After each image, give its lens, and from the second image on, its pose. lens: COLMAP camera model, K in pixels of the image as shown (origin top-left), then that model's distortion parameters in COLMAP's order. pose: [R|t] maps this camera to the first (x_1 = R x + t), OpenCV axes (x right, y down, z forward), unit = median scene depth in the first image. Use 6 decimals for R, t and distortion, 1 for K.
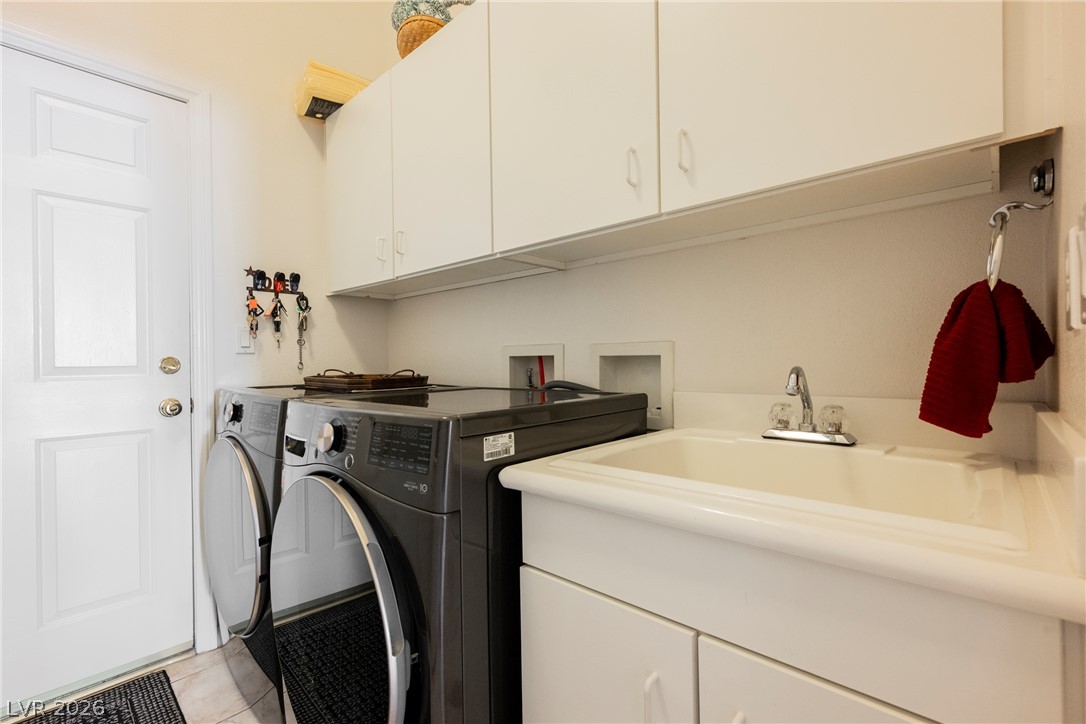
lens RADIAL K [[487.3, 0, 541.0], [0, 487.3, 360.3], [0, 0, 1]] dist [0.000459, 0.000804]
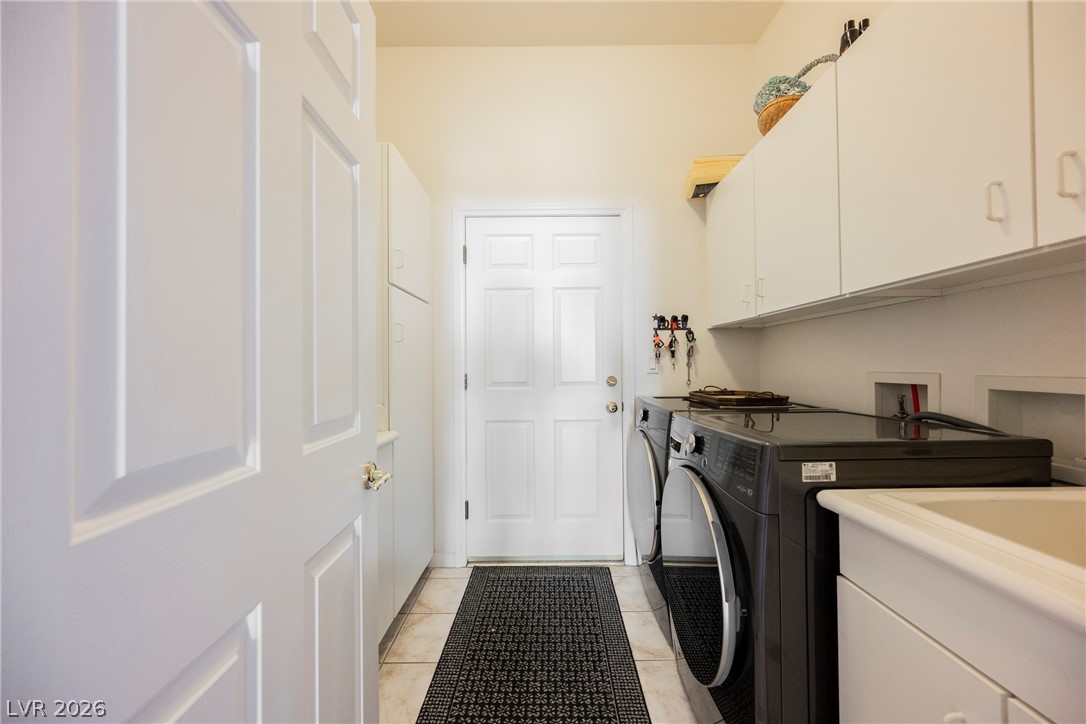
lens RADIAL K [[433.0, 0, 544.5], [0, 433.0, 360.7], [0, 0, 1]] dist [-0.001678, -0.000167]
pose [[0.681782, 0.002861, -0.731550, 0.146903], [-0.000626, 0.999994, 0.003328, -0.065078], [0.731555, -0.001811, 0.681780, -0.150947]]
